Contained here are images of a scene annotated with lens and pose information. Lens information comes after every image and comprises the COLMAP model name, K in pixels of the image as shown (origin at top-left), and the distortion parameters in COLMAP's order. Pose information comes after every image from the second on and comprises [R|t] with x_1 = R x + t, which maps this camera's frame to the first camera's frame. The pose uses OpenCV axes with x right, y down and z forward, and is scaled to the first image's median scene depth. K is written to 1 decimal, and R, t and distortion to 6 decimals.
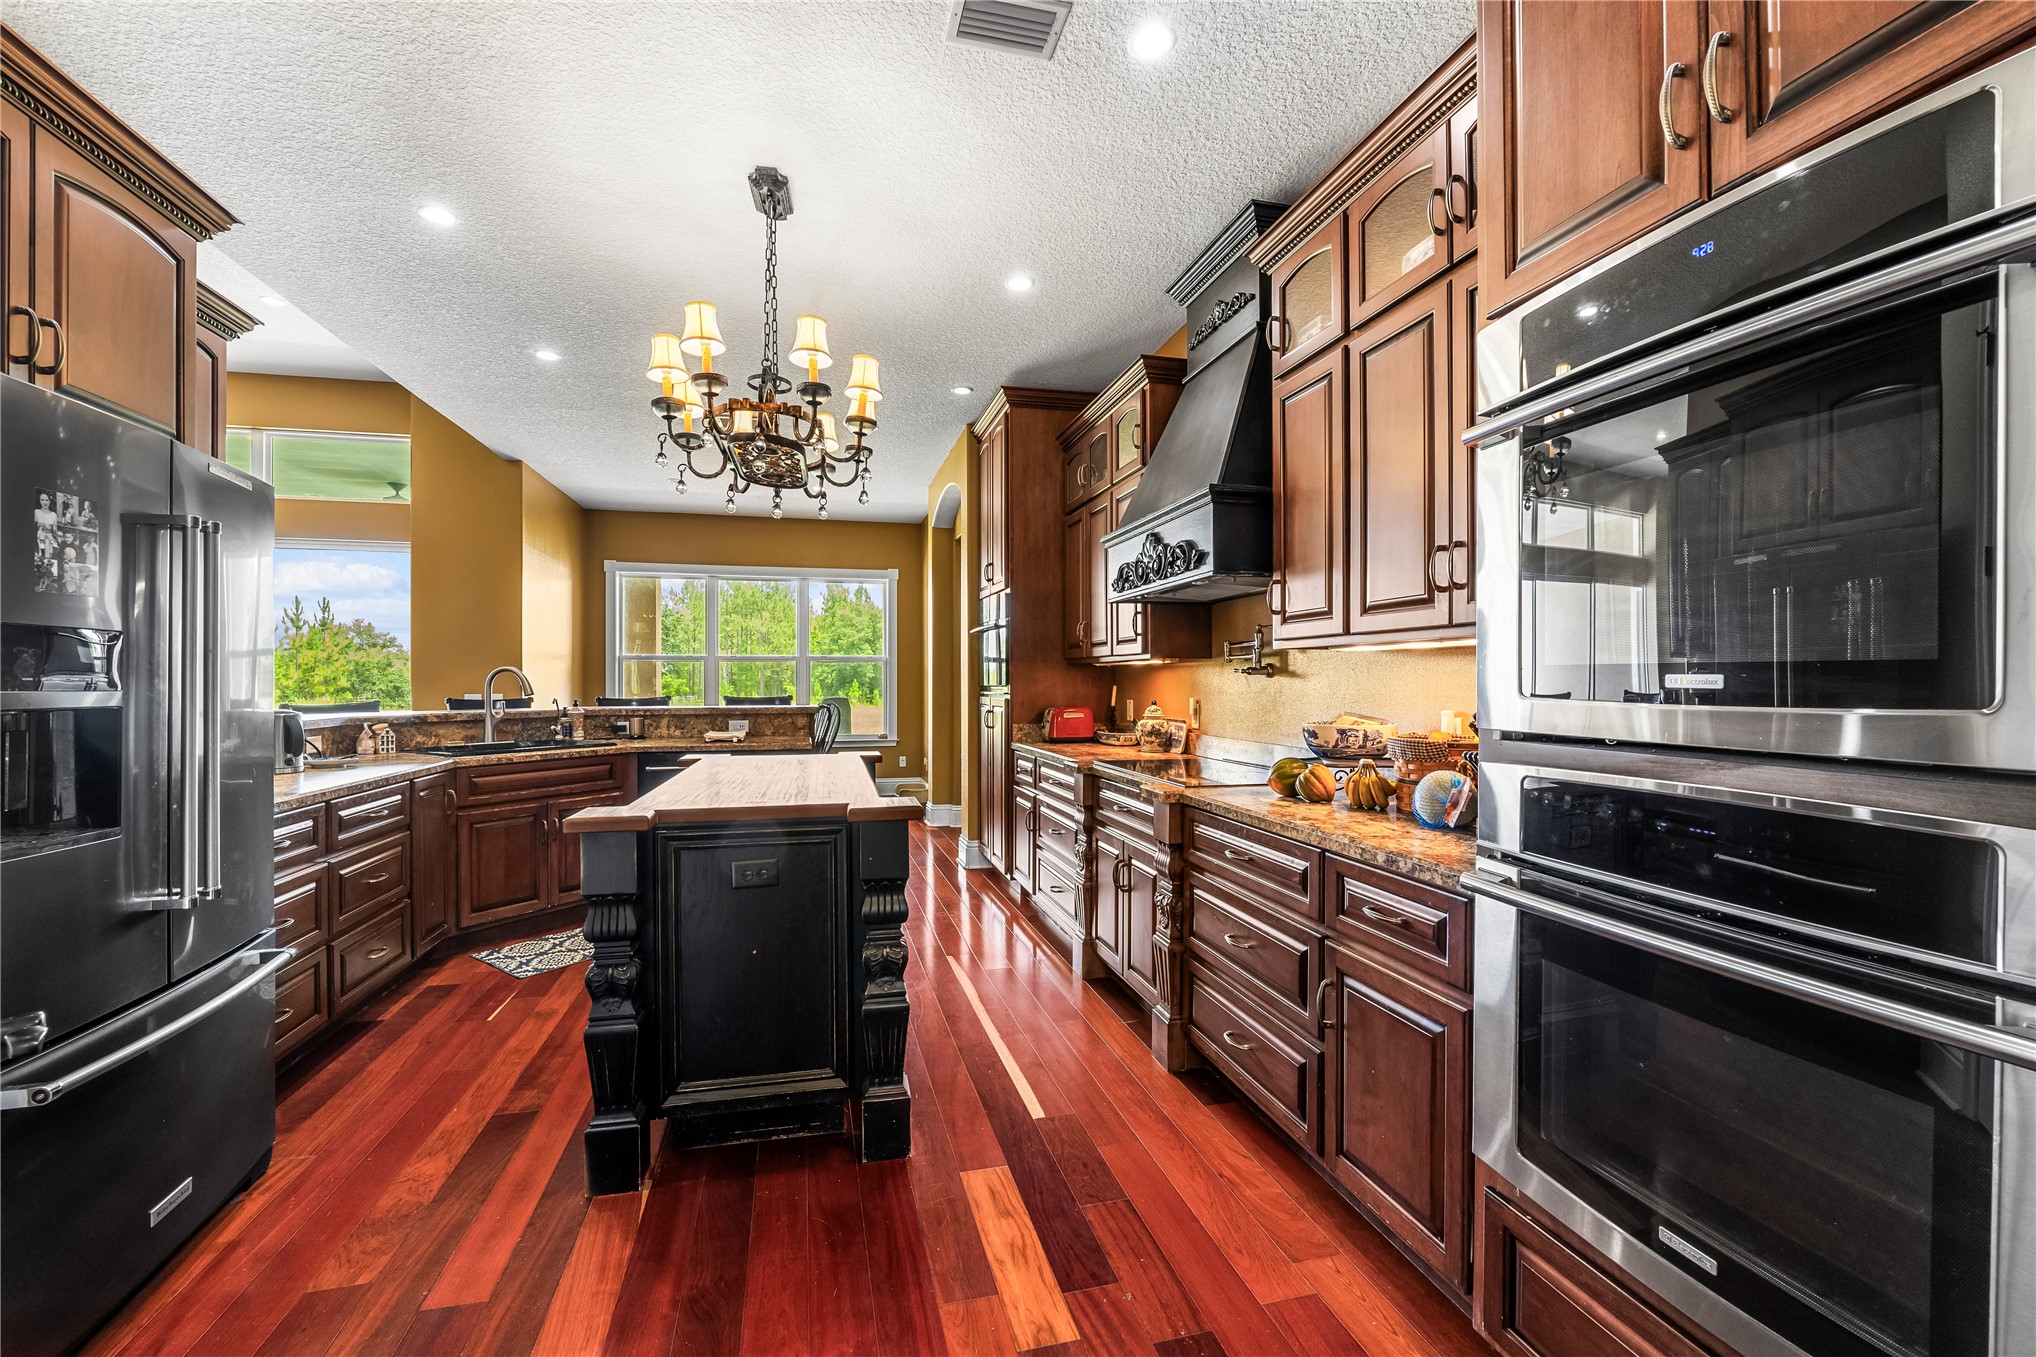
lens RADIAL K [[834.2, 0, 1010.0], [0, 834.2, 679.0], [0, 0, 1]] dist [-0.012569, 0.001105]
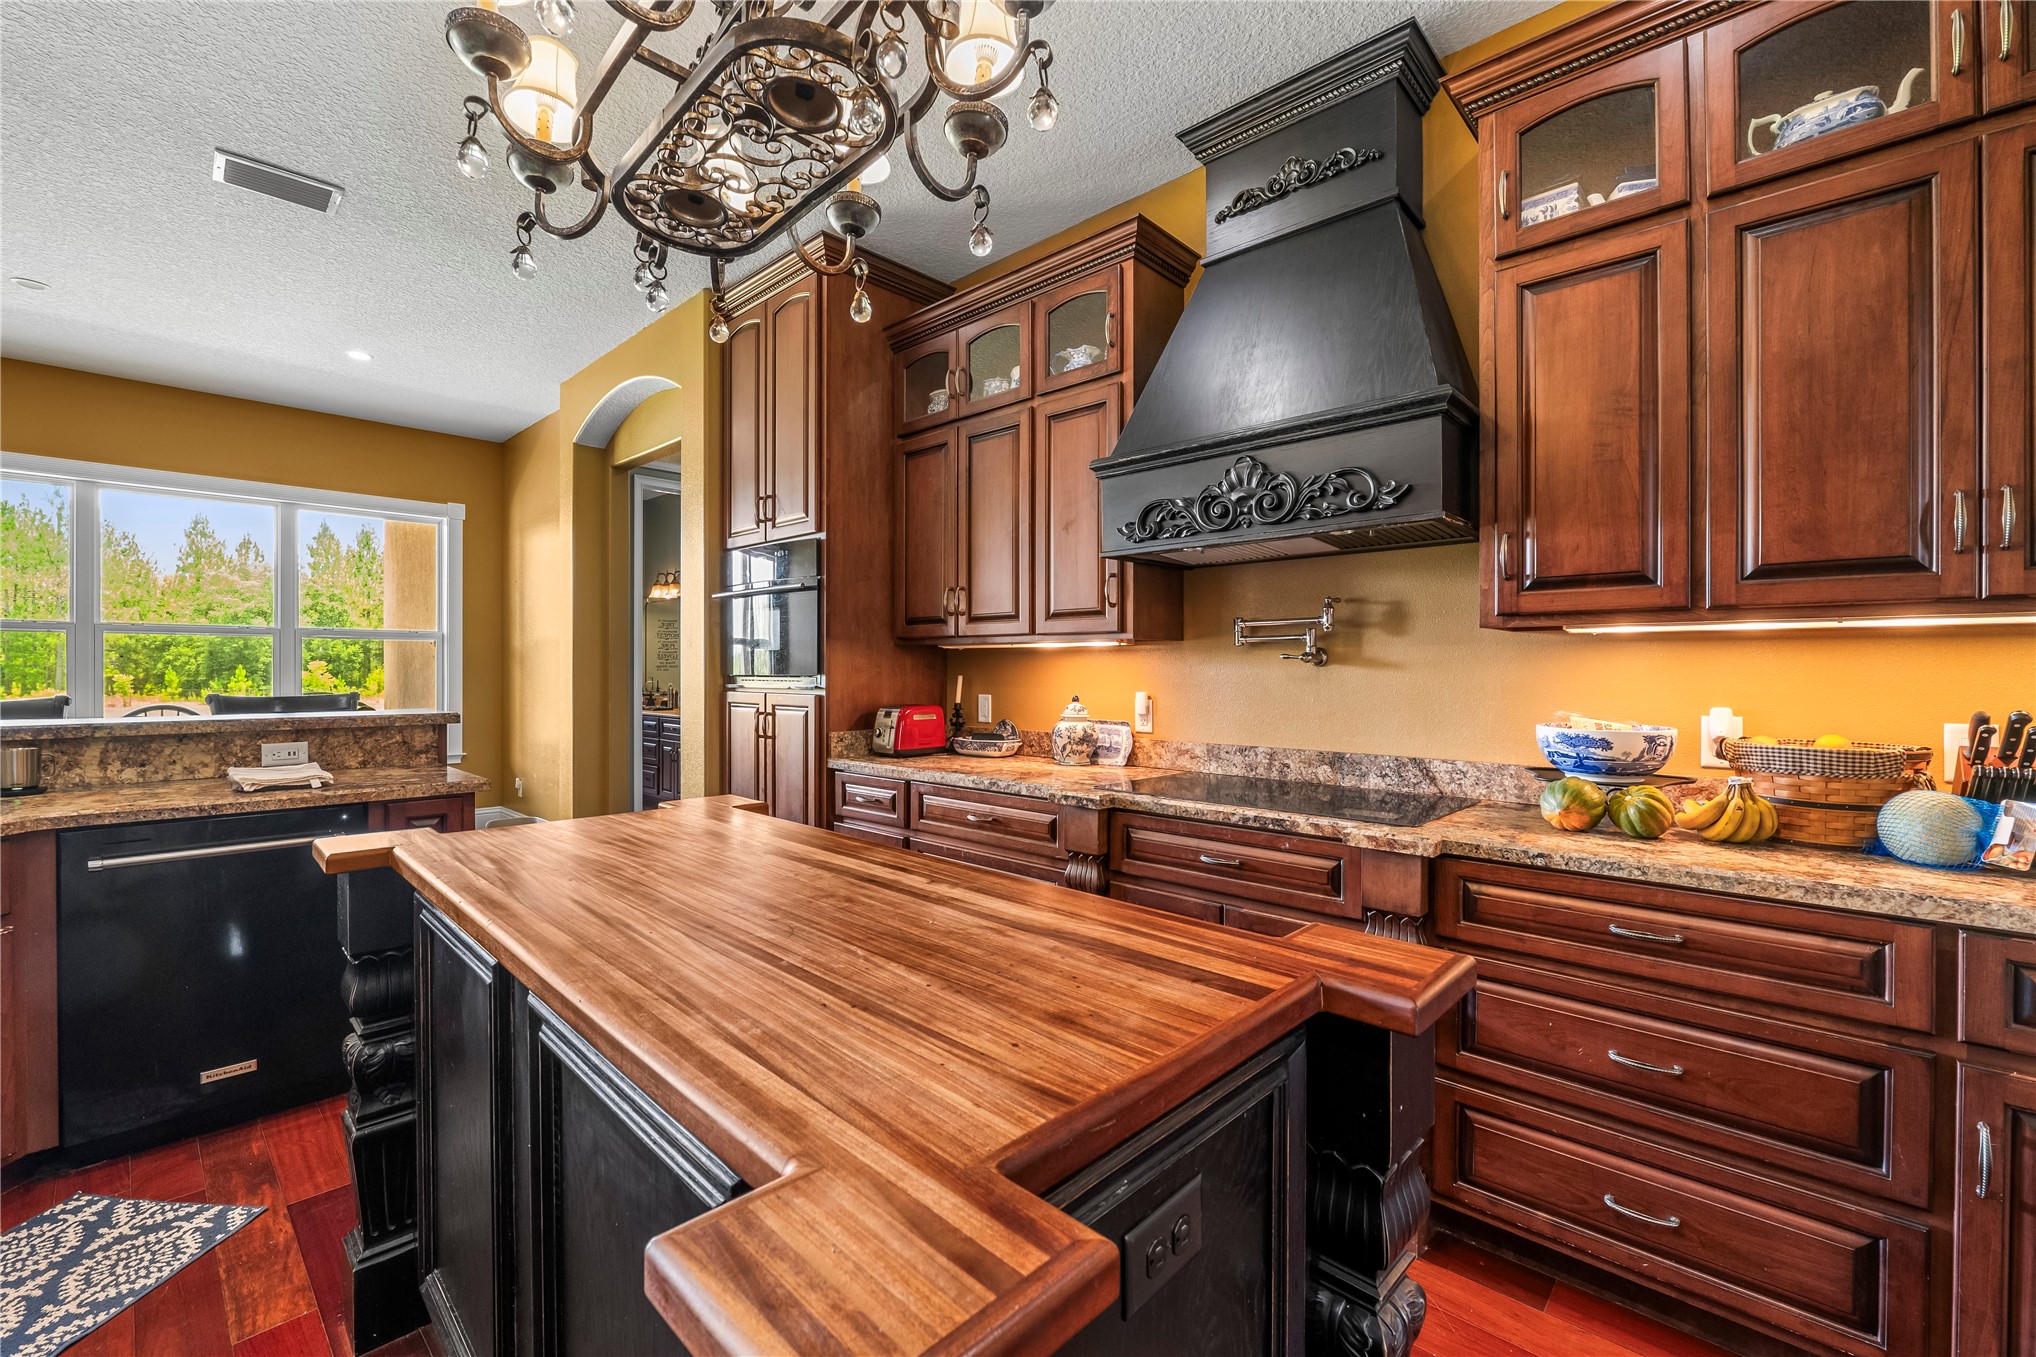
lens RADIAL K [[834.2, 0, 1022.1], [0, 834.2, 676.8], [0, 0, 1]] dist [-0.012569, 0.001105]
pose [[0.836263, 0.001181, 0.548328, -0.234351], [-0.006499, 0.999949, 0.007757, 0.002519], [-0.548291, -0.010050, 0.836227, 0.337132]]
